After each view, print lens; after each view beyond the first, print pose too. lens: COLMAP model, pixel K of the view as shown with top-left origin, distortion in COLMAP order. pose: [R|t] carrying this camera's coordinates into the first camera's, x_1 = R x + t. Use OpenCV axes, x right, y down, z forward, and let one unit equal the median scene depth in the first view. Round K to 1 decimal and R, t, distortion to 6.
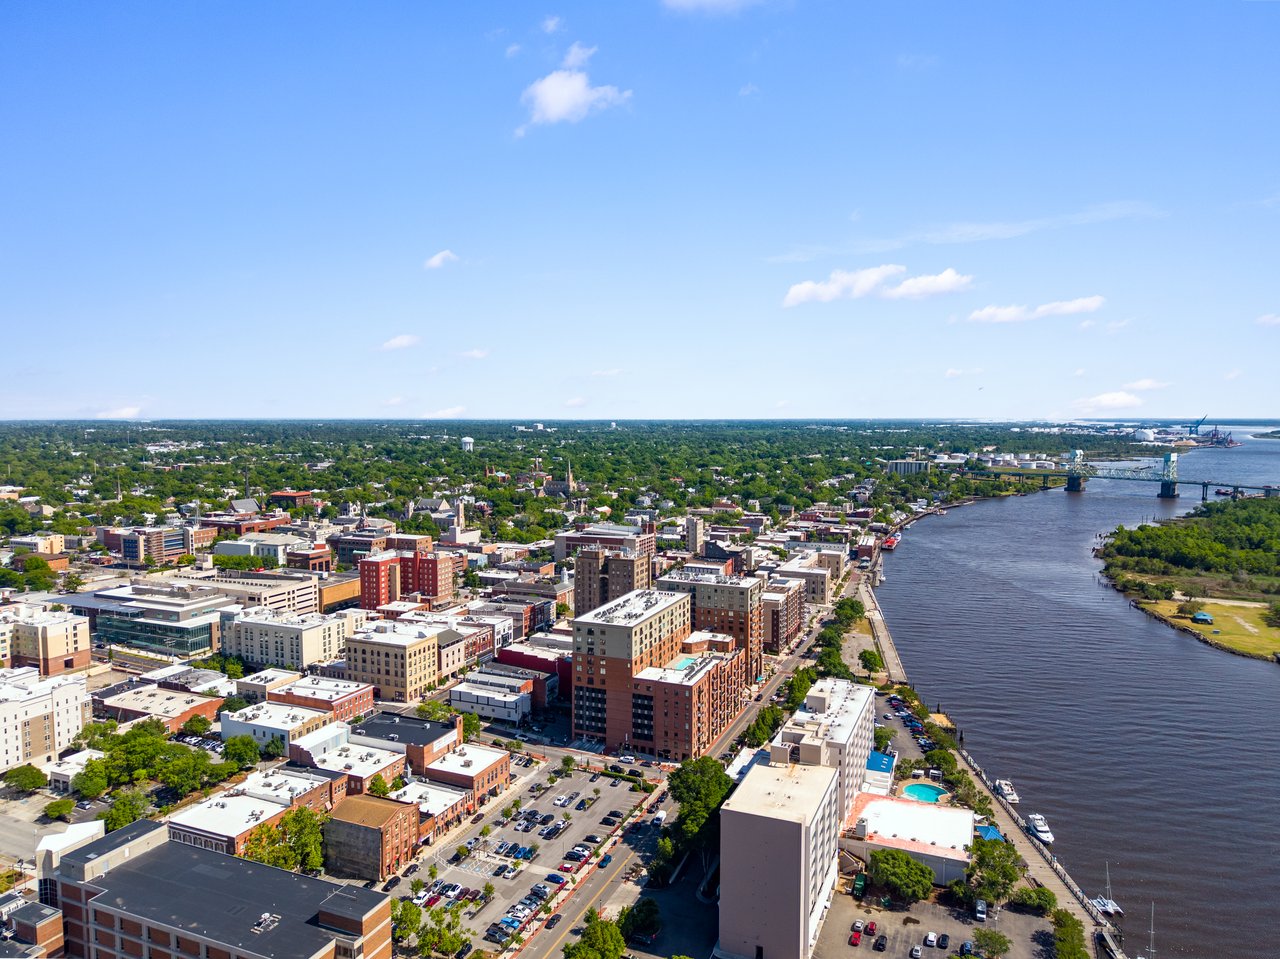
lens RADIAL K [[848.3, 0, 650.9], [0, 848.3, 490.4], [0, 0, 1]] dist [0.091372, -0.144374]
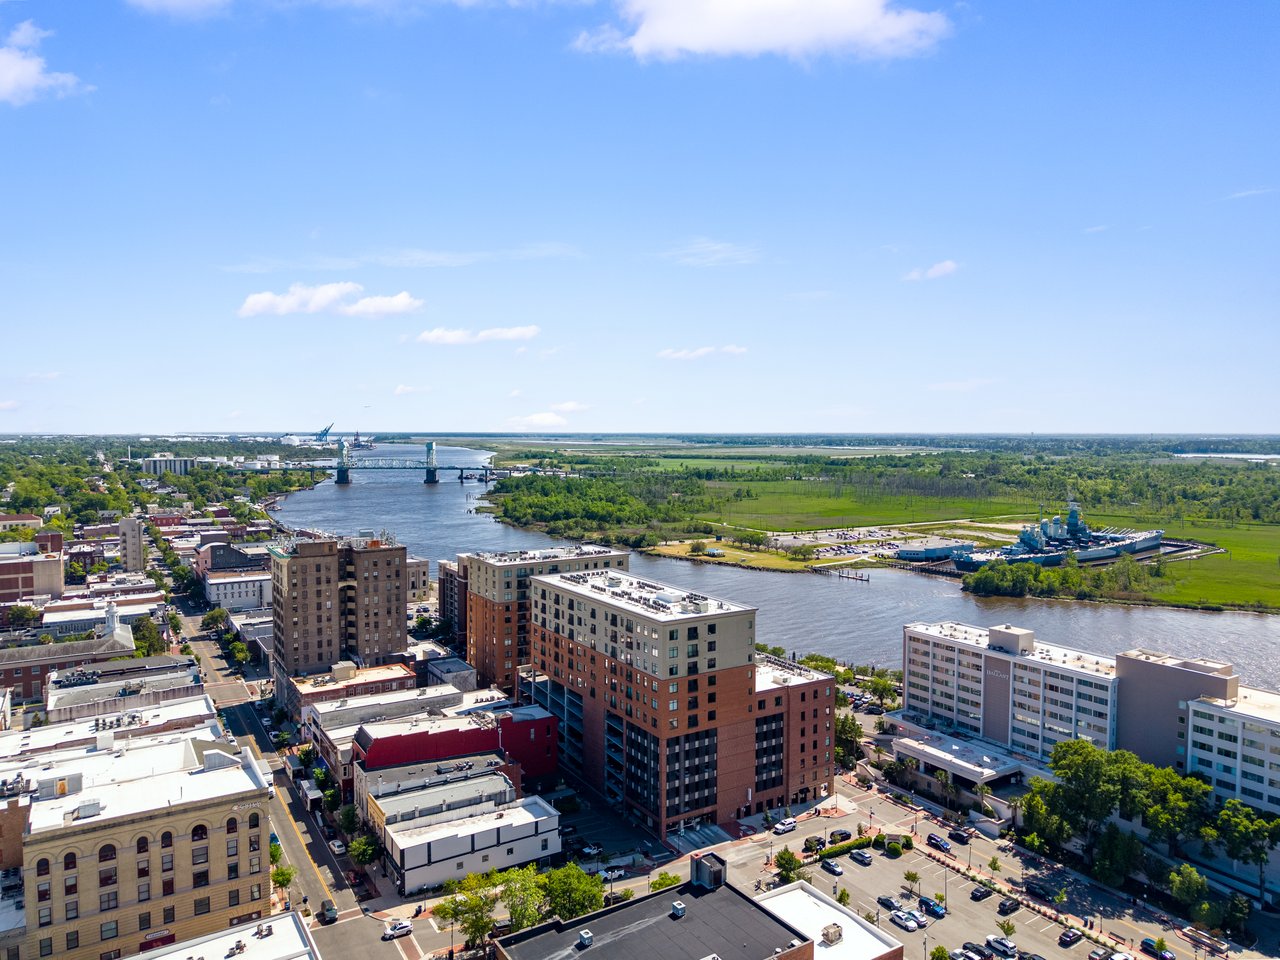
lens RADIAL K [[871.7, 0, 634.2], [0, 871.7, 506.4], [0, 0, 1]] dist [0.019981, -0.001363]
pose [[0.588433, -0.078570, 0.804719, -0.395910], [0.078623, 0.996111, 0.039765, 0.041748], [-0.804714, 0.039871, 0.592322, 0.499804]]
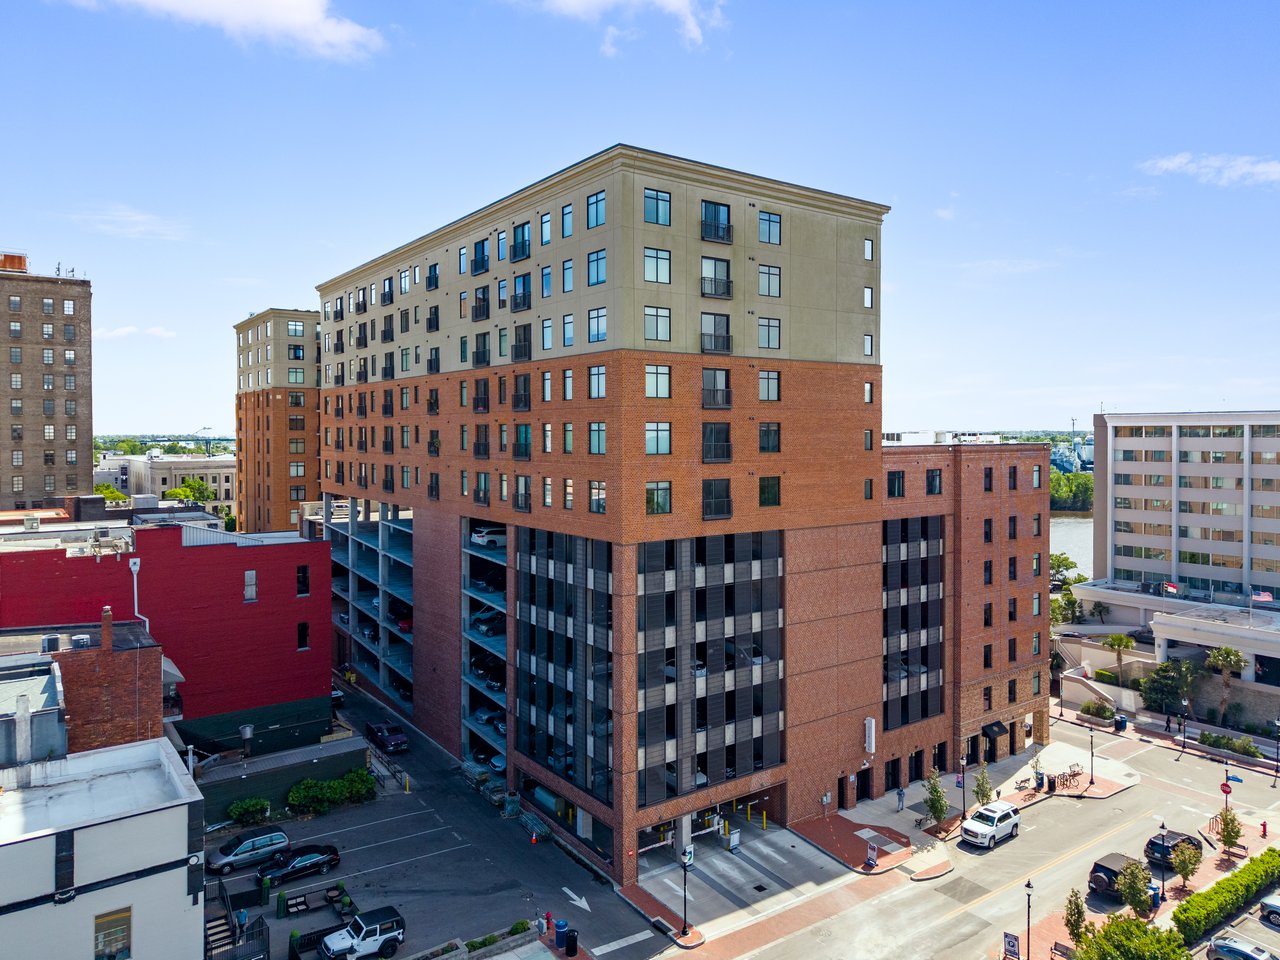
lens RADIAL K [[851.9, 0, 640.0], [0, 851.9, 480.0], [0, 0, 1]] dist [0.045287, -0.049167]
pose [[0.528558, -0.044004, 0.847756, -0.168309], [0.084227, 0.996446, -0.000792, 0.159120], [-0.844708, 0.071823, 0.530386, 0.669119]]
